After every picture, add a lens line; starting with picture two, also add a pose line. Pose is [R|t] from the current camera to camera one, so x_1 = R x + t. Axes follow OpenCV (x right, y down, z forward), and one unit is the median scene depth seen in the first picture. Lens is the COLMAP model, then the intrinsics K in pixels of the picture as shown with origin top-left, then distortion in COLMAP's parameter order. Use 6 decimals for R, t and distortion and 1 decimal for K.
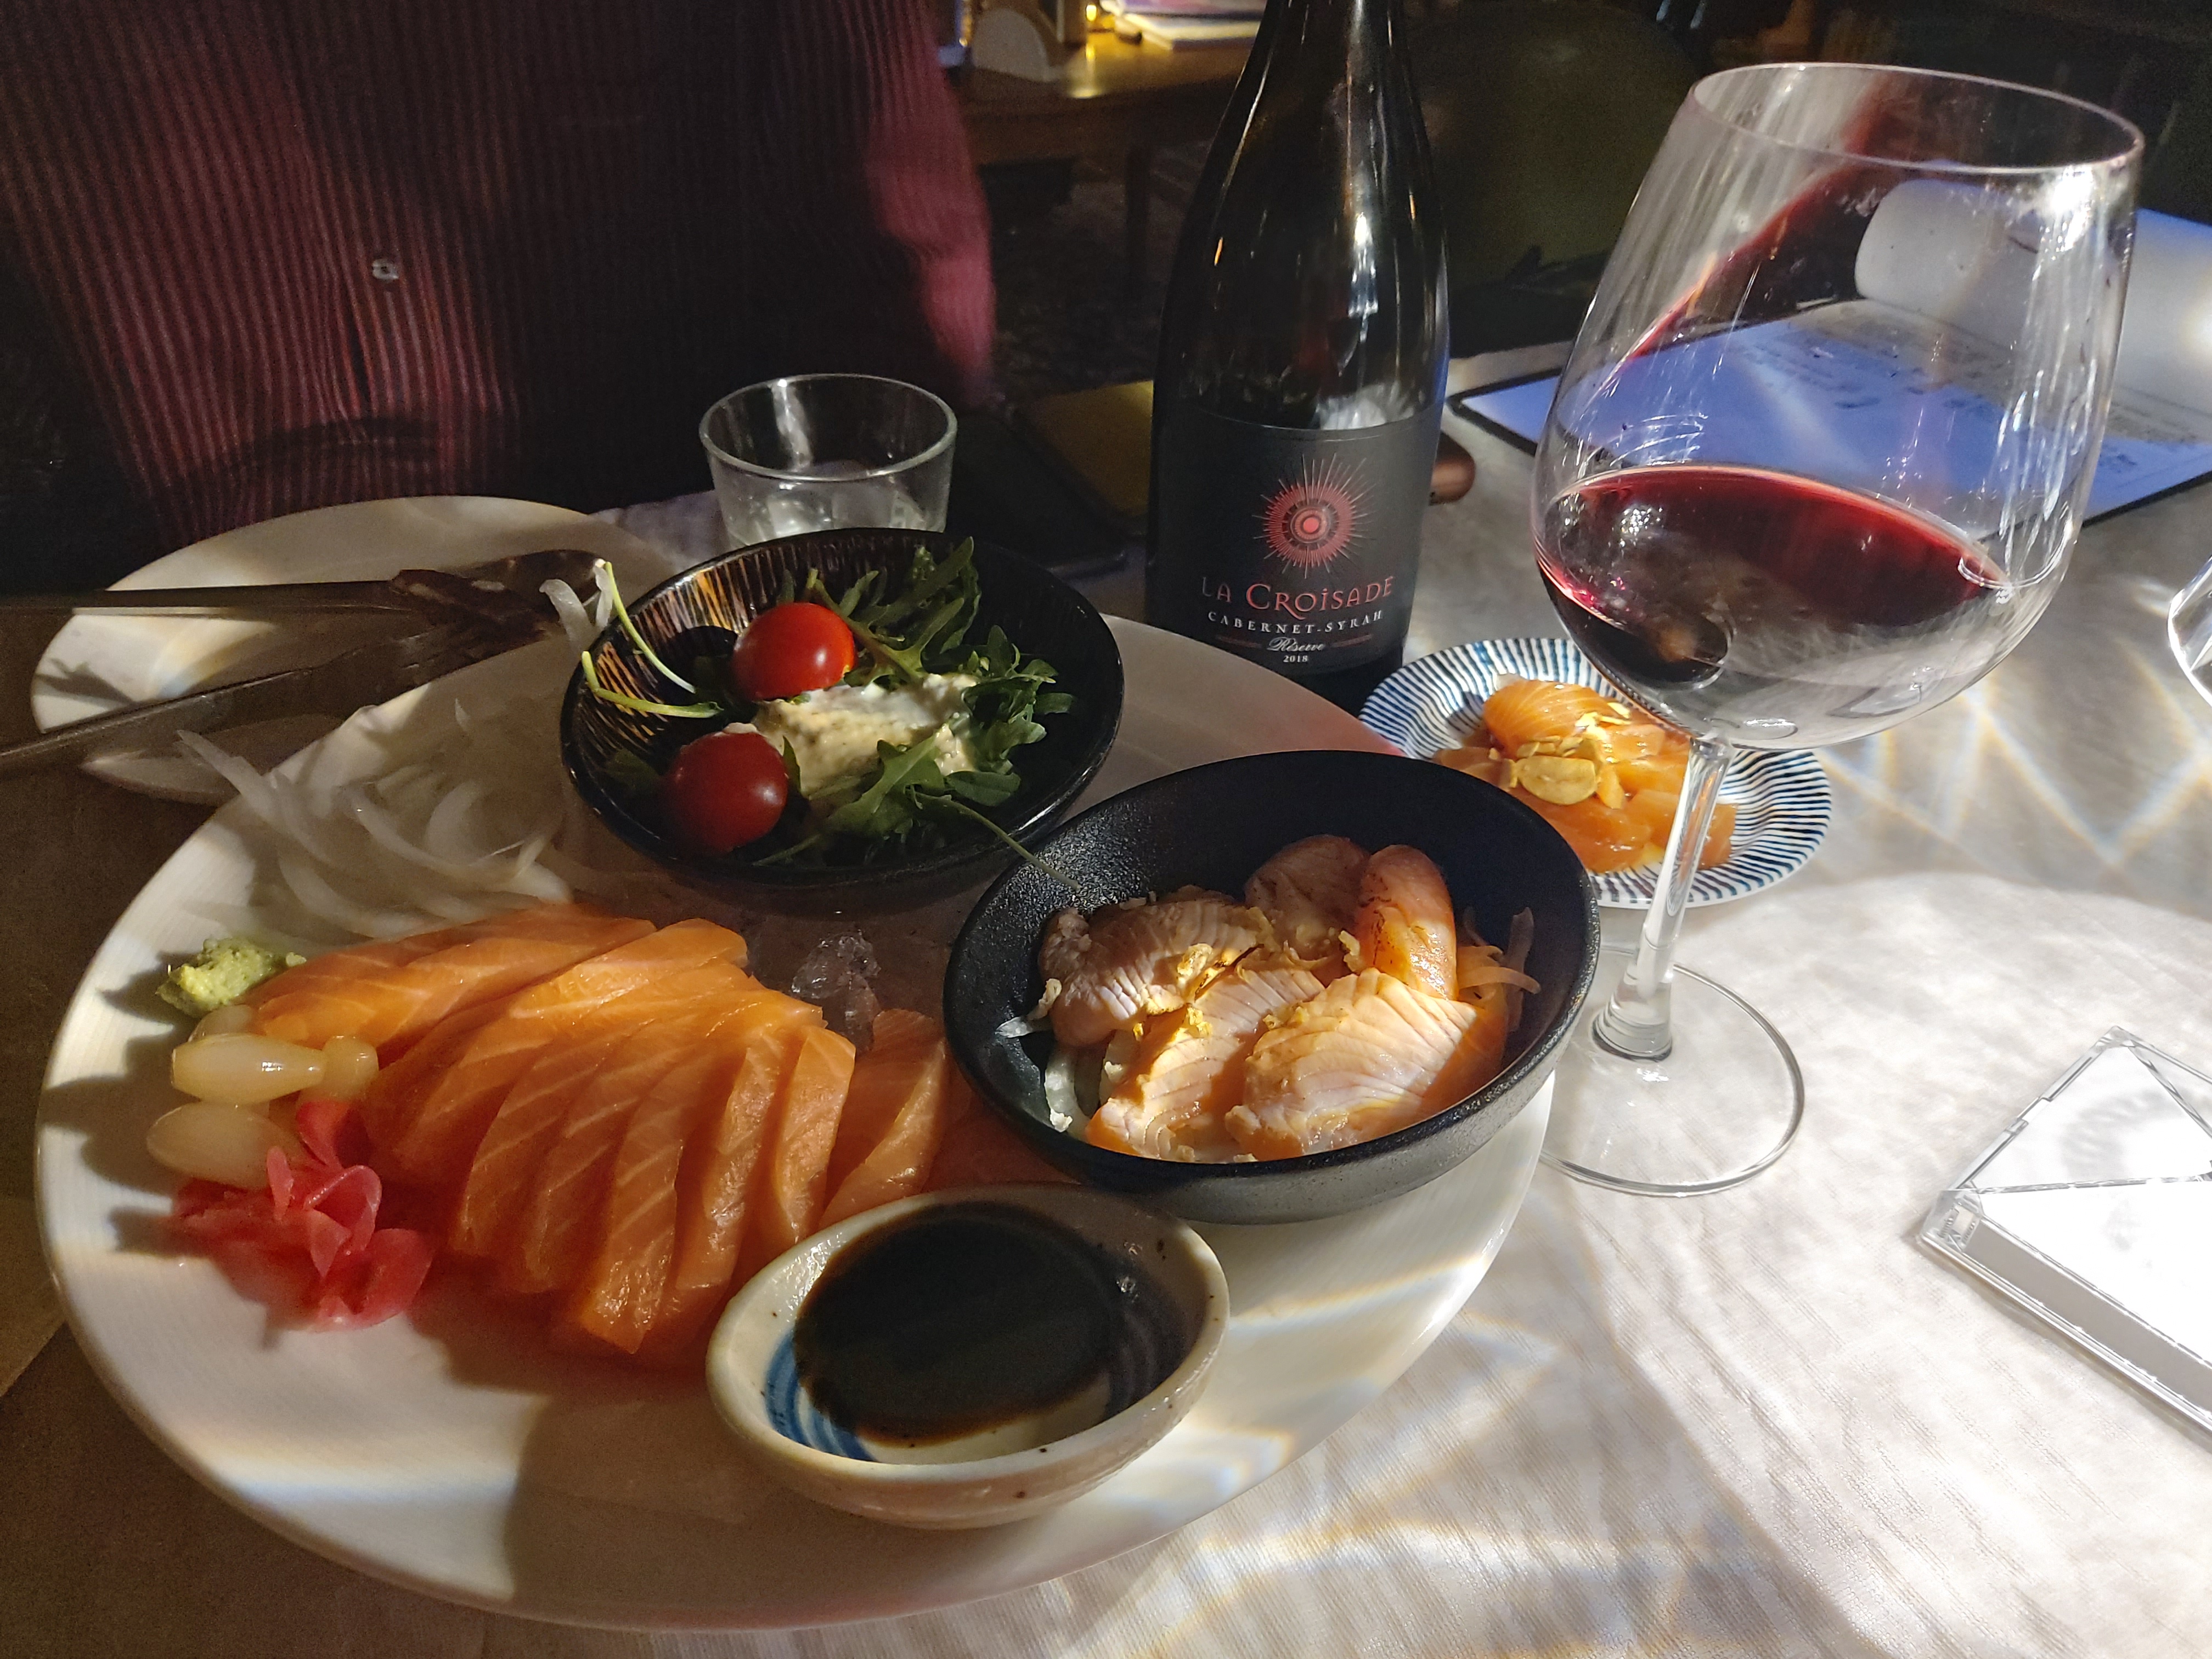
lens RADIAL K [[1613.2, 0, 1173.5], [0, 1613.2, 852.5], [0, 0, 1]] dist [-0.040673, -0.002664]
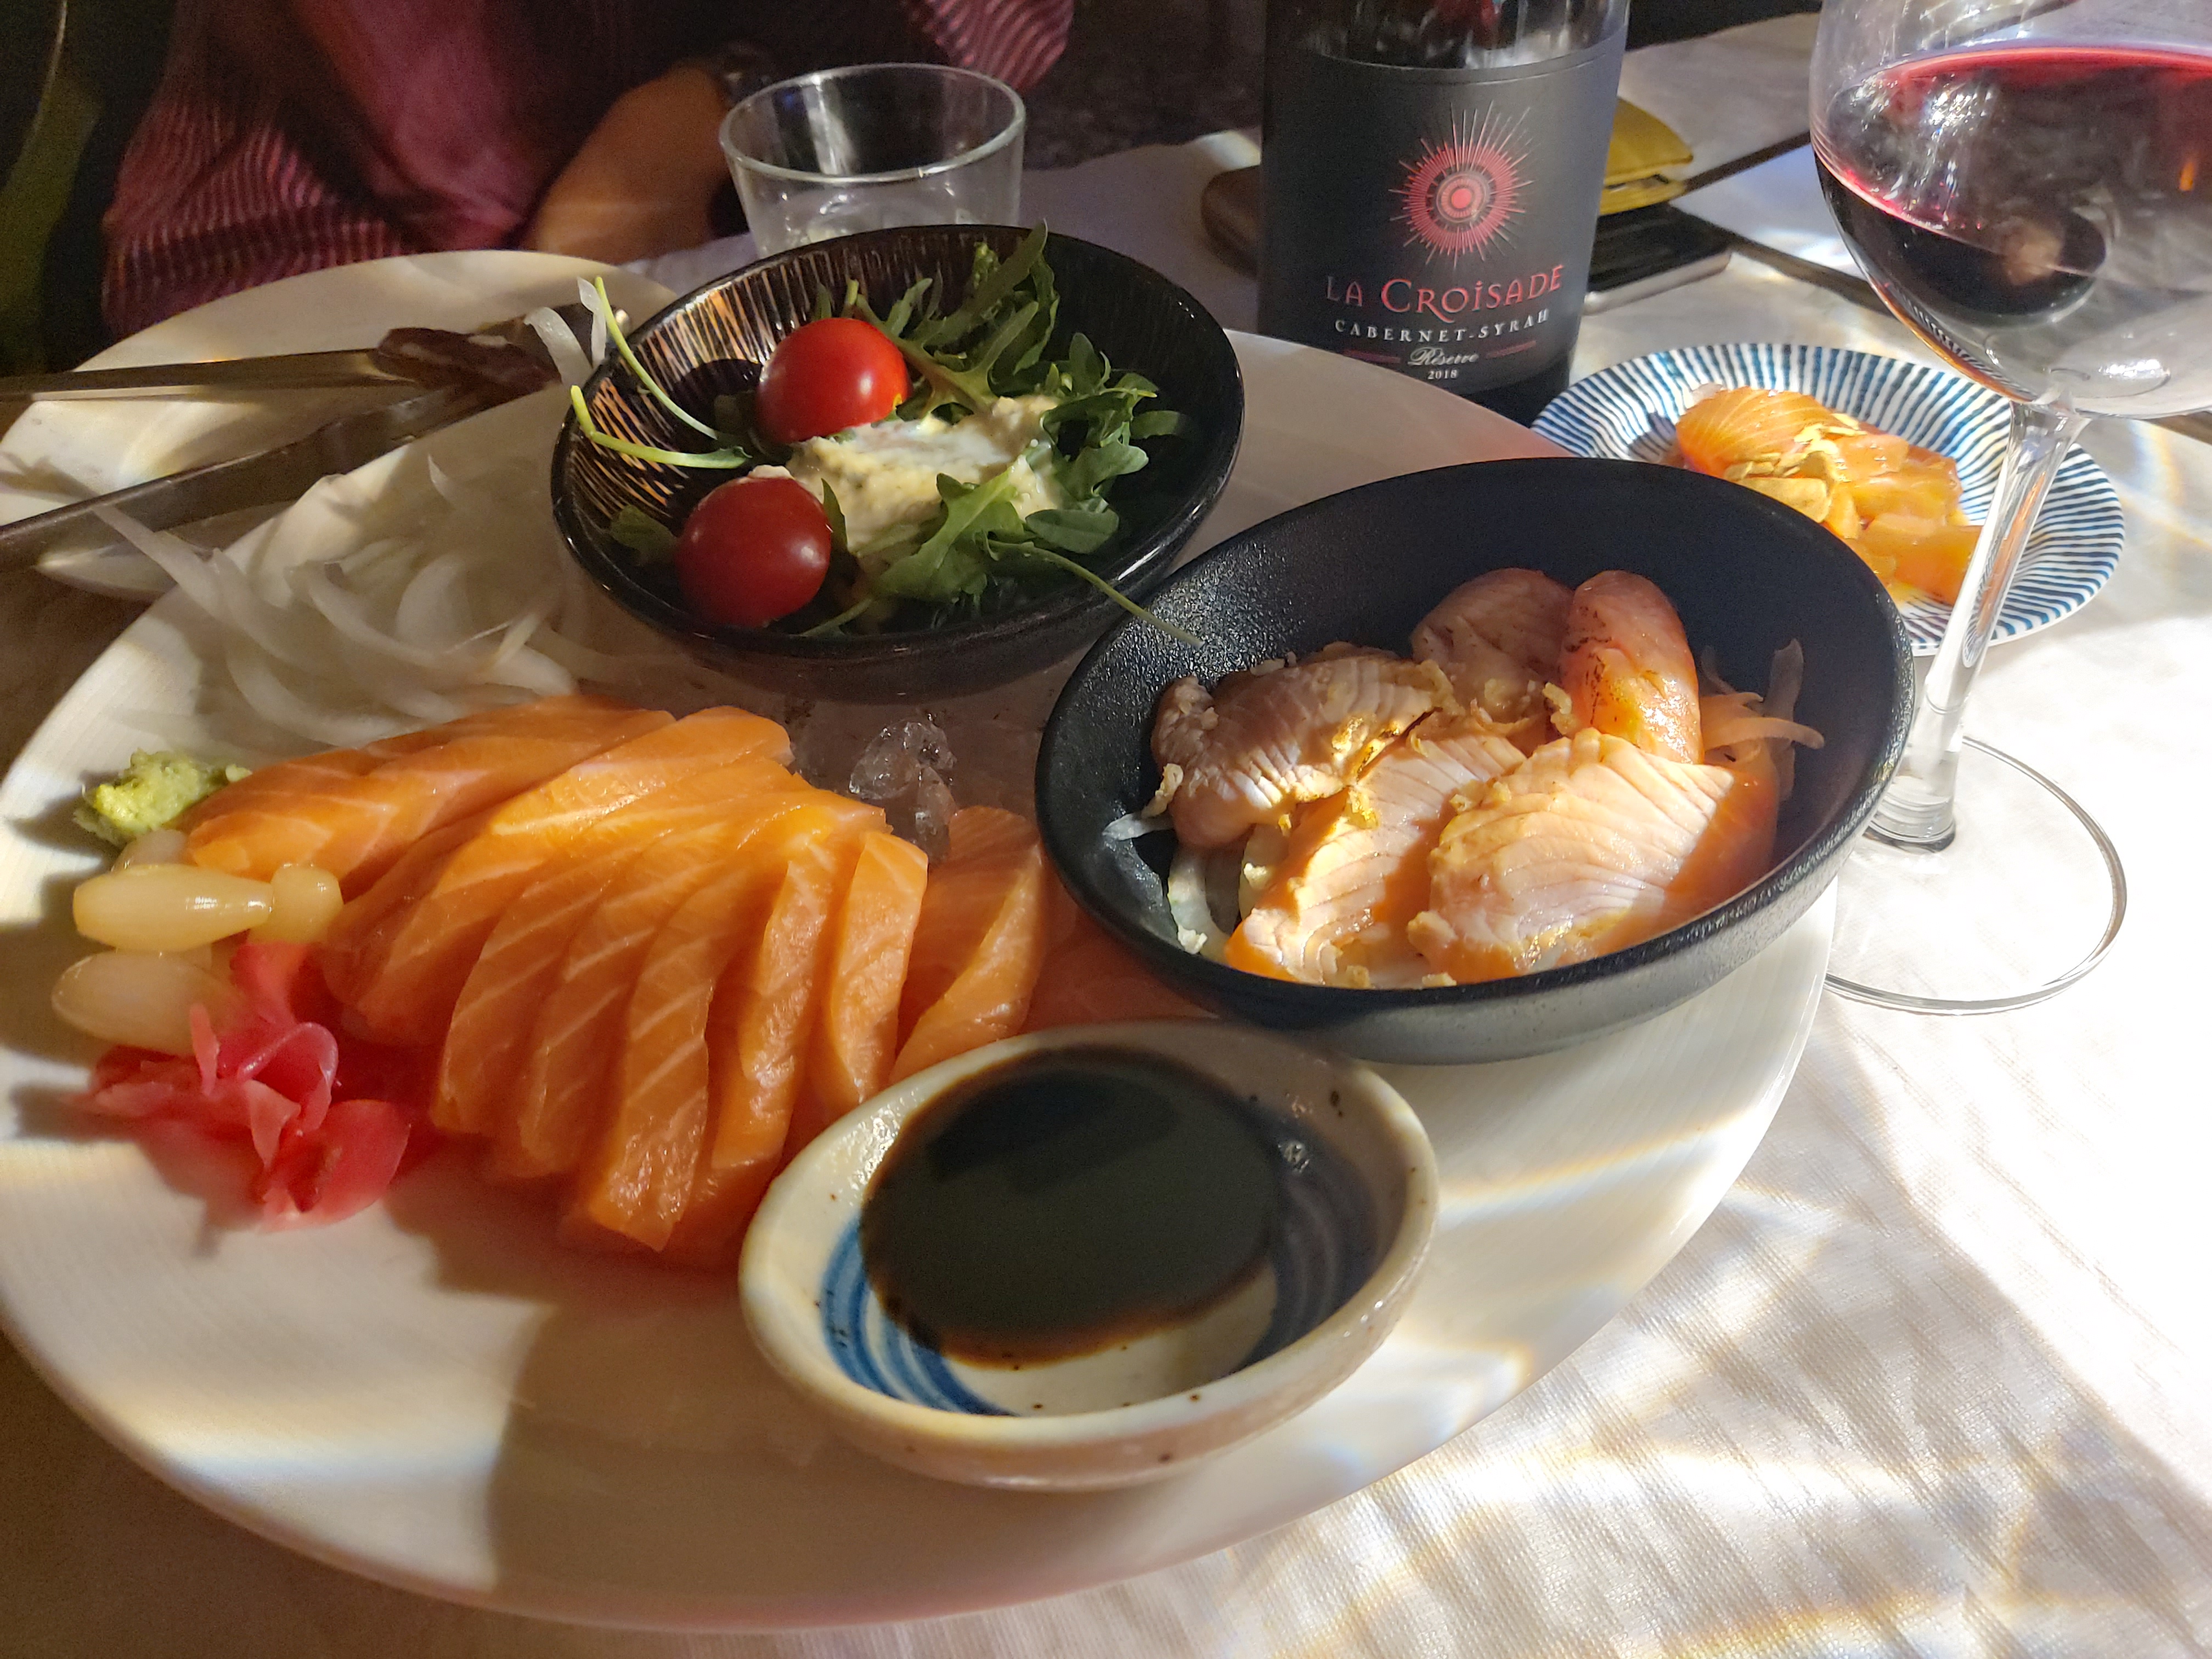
lens RADIAL K [[1611.5, 0, 1106.0], [0, 1611.5, 829.5], [0, 0, 1]] dist [-0.085653, 0.000447]
pose [[0.993433, -0.039610, -0.107340, -0.025167], [0.049022, 0.995044, 0.086511, 0.043280], [0.103382, -0.091205, 0.990451, 0.226694]]
